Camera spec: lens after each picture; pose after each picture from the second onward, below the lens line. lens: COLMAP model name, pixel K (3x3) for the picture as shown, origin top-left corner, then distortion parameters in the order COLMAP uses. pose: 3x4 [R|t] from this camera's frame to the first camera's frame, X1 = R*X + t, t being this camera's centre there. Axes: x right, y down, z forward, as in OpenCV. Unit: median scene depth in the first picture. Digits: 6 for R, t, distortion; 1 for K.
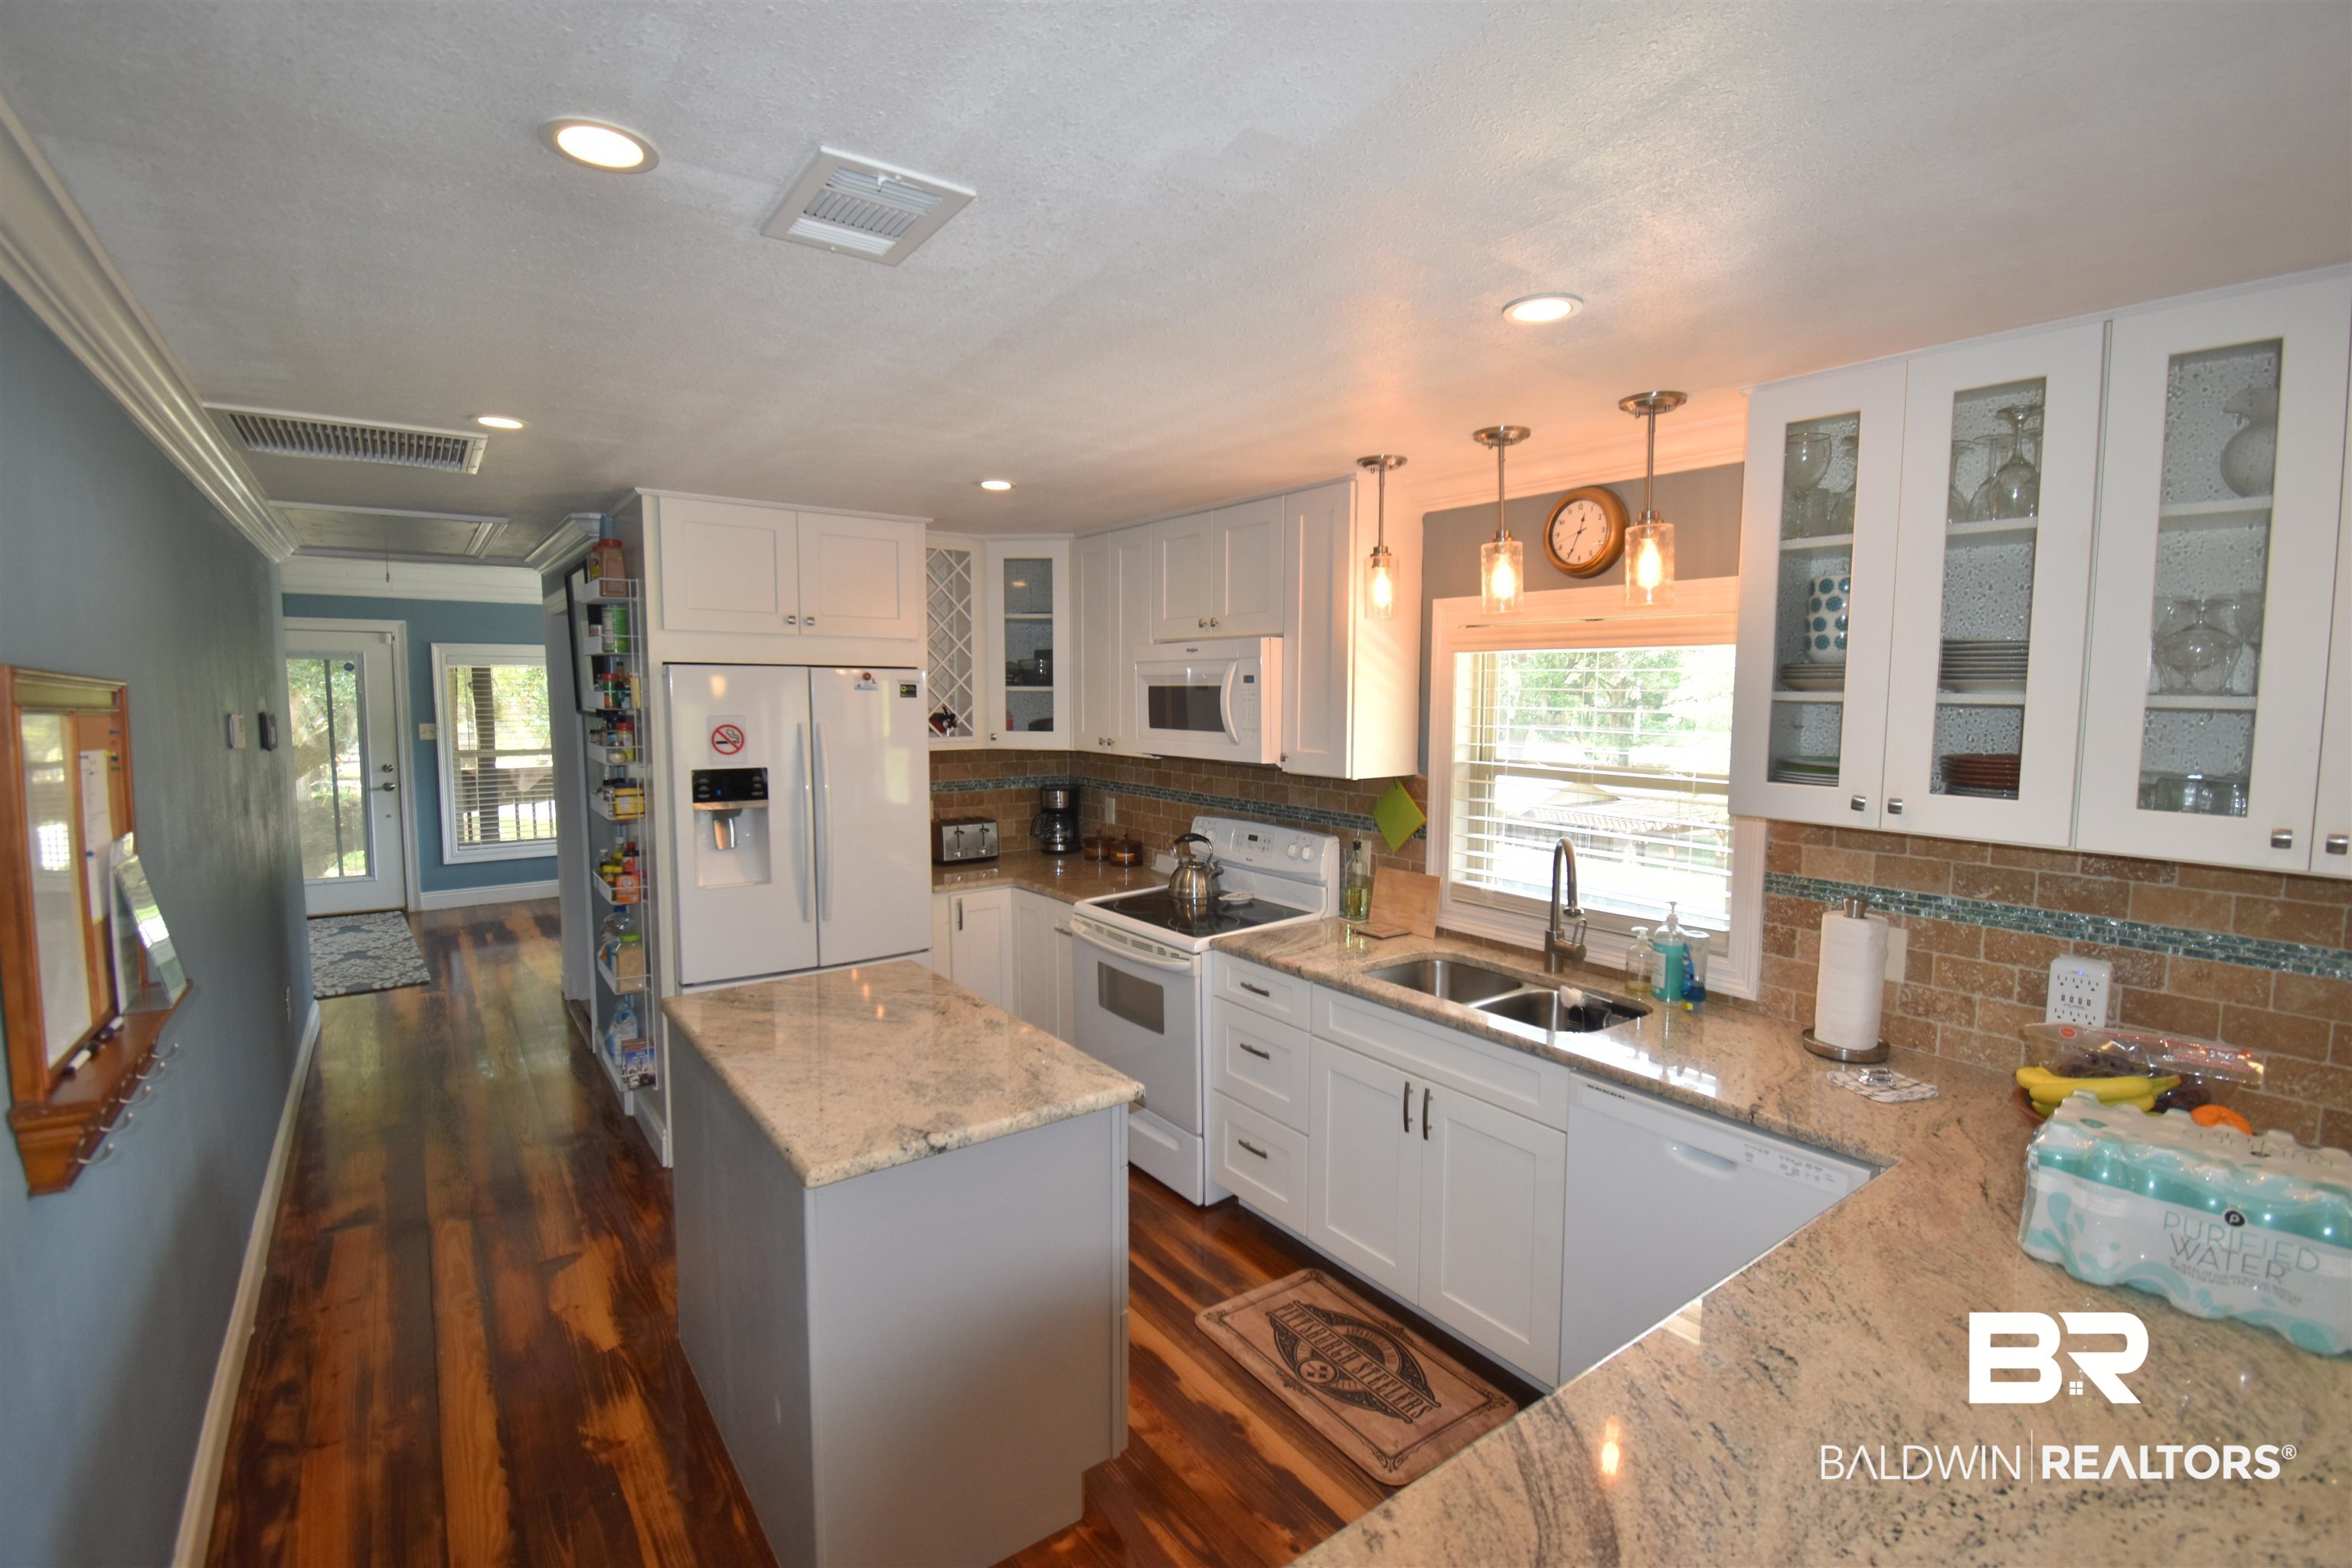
lens RADIAL K [[1044.0, 0, 1198.5], [0, 1044.0, 783.5], [0, 0, 1]] dist [0.004093, -0.014606]
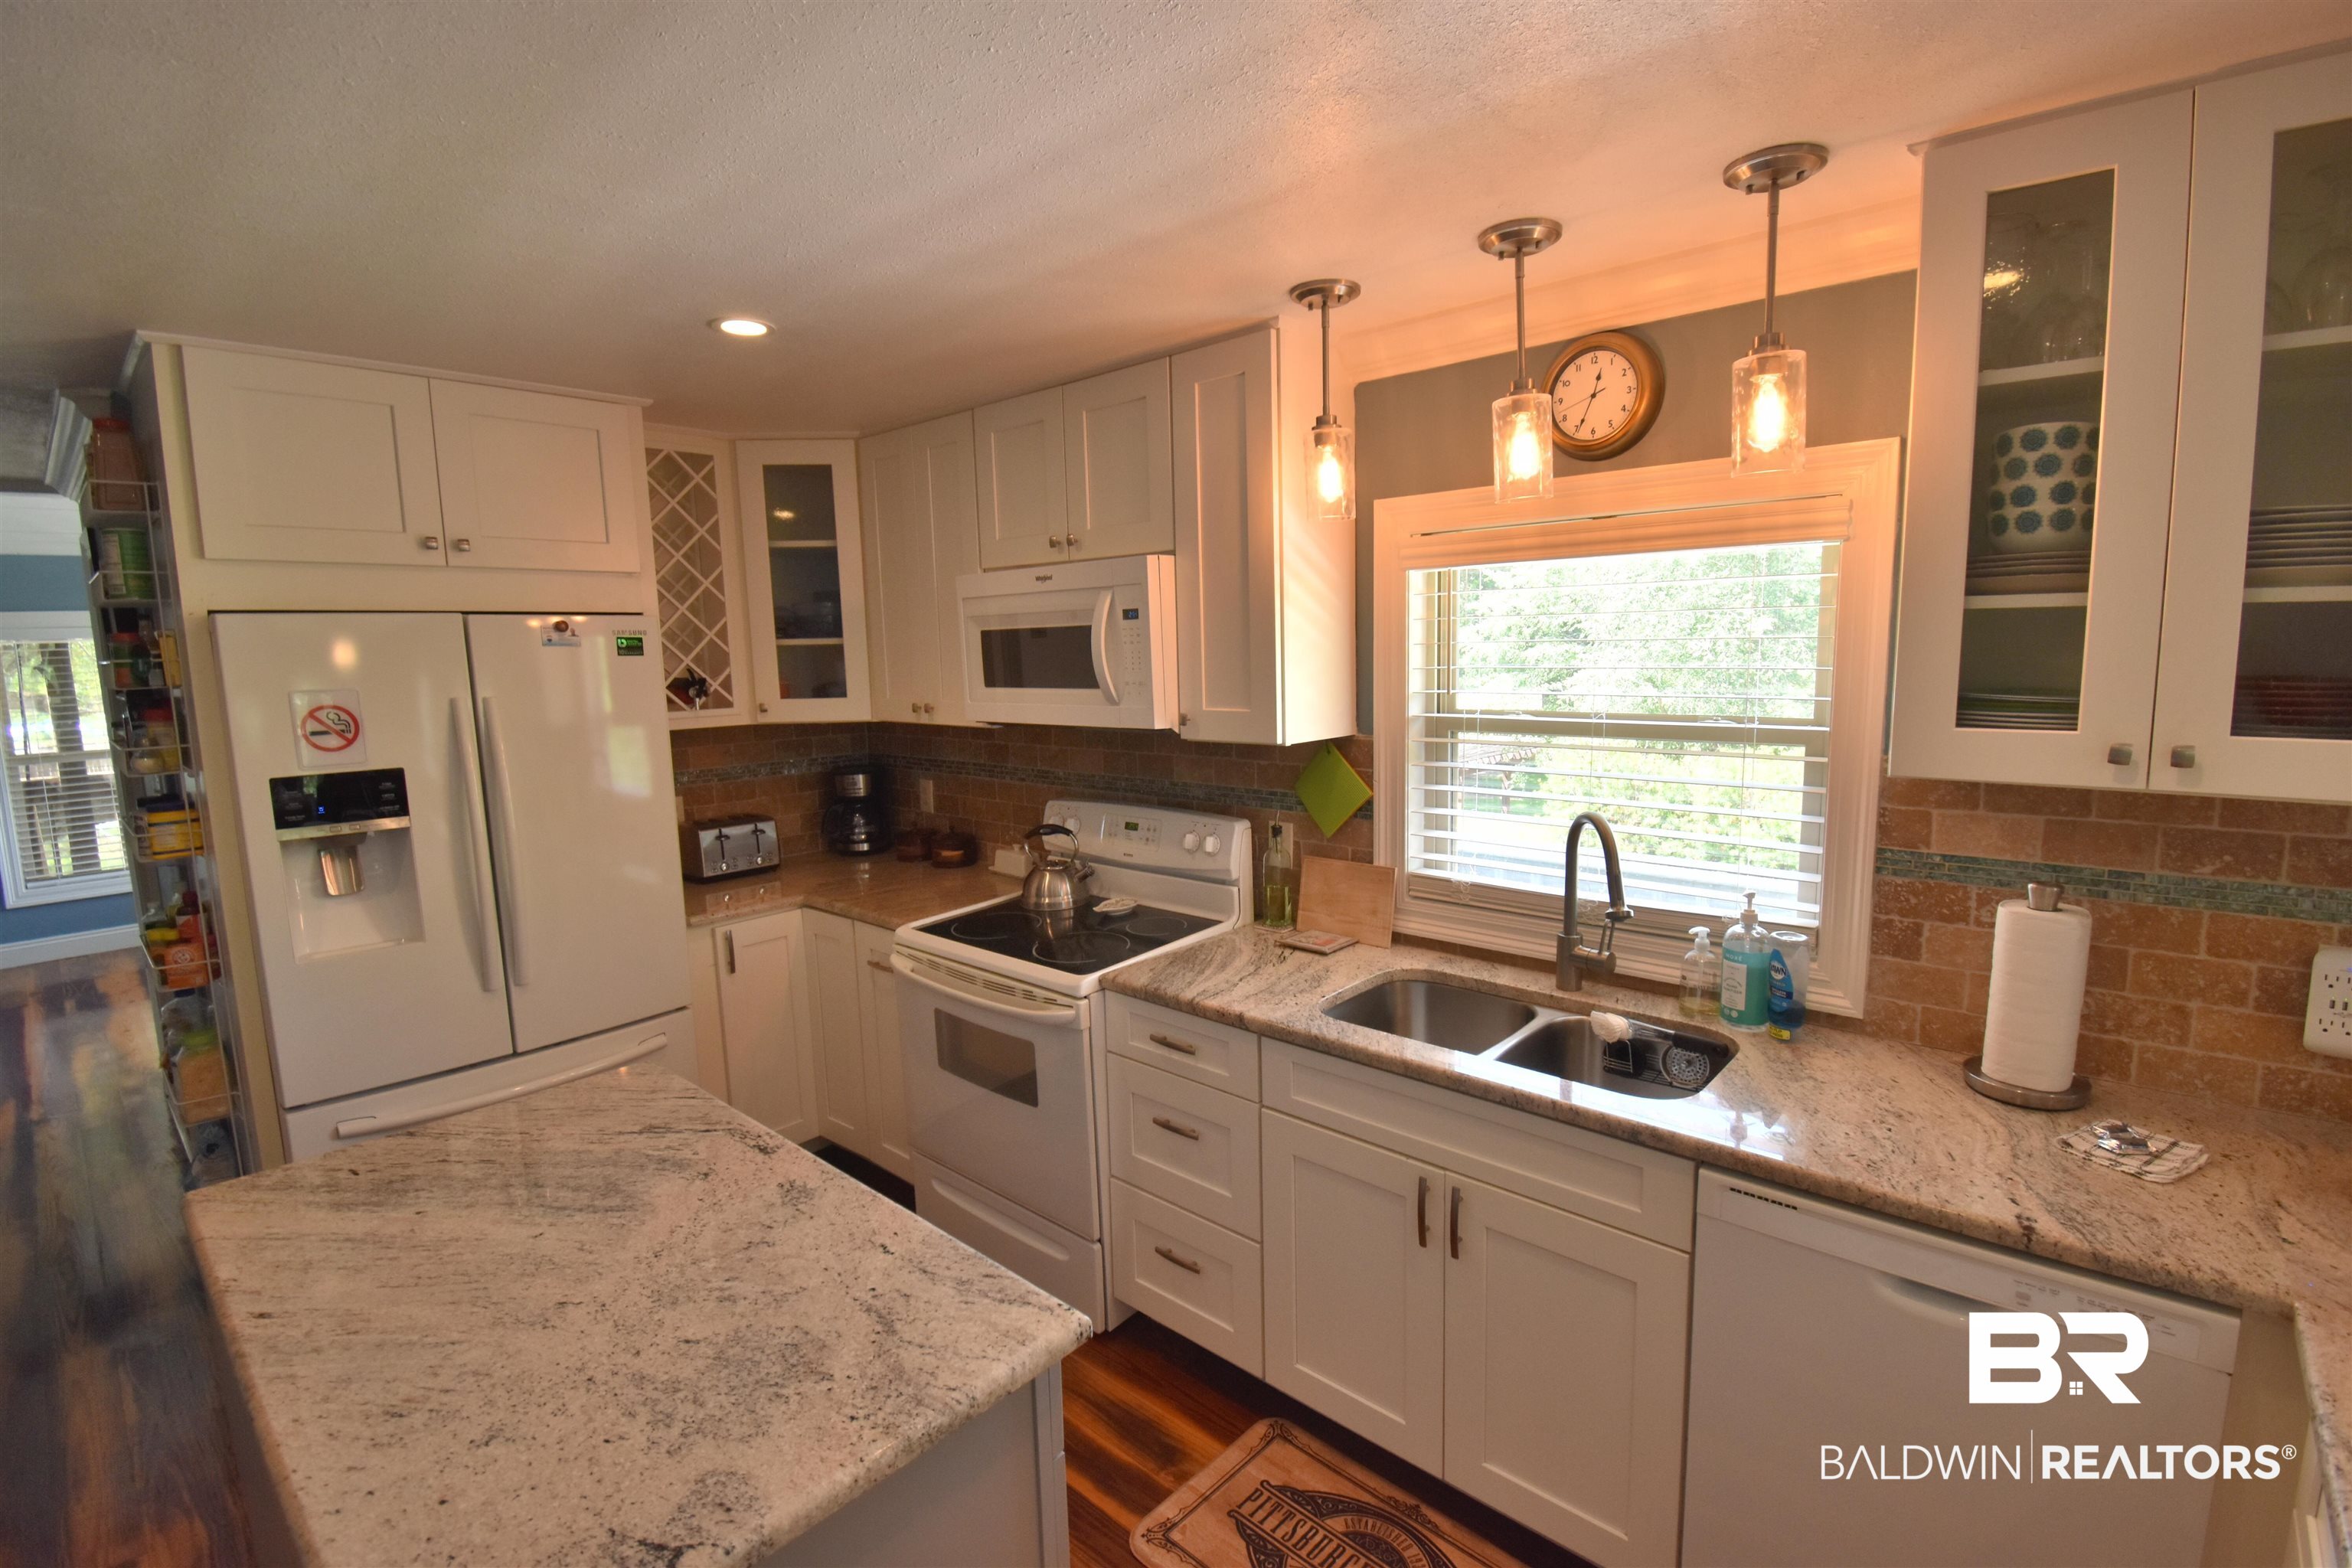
lens RADIAL K [[1044.0, 0, 1192.1], [0, 1044.0, 783.3], [0, 0, 1]] dist [0.004093, -0.014606]
pose [[0.979924, -0.053989, 0.191925, -0.057840], [0.046455, 0.997971, 0.043545, -0.012350], [-0.193886, -0.033754, 0.980443, 0.286248]]
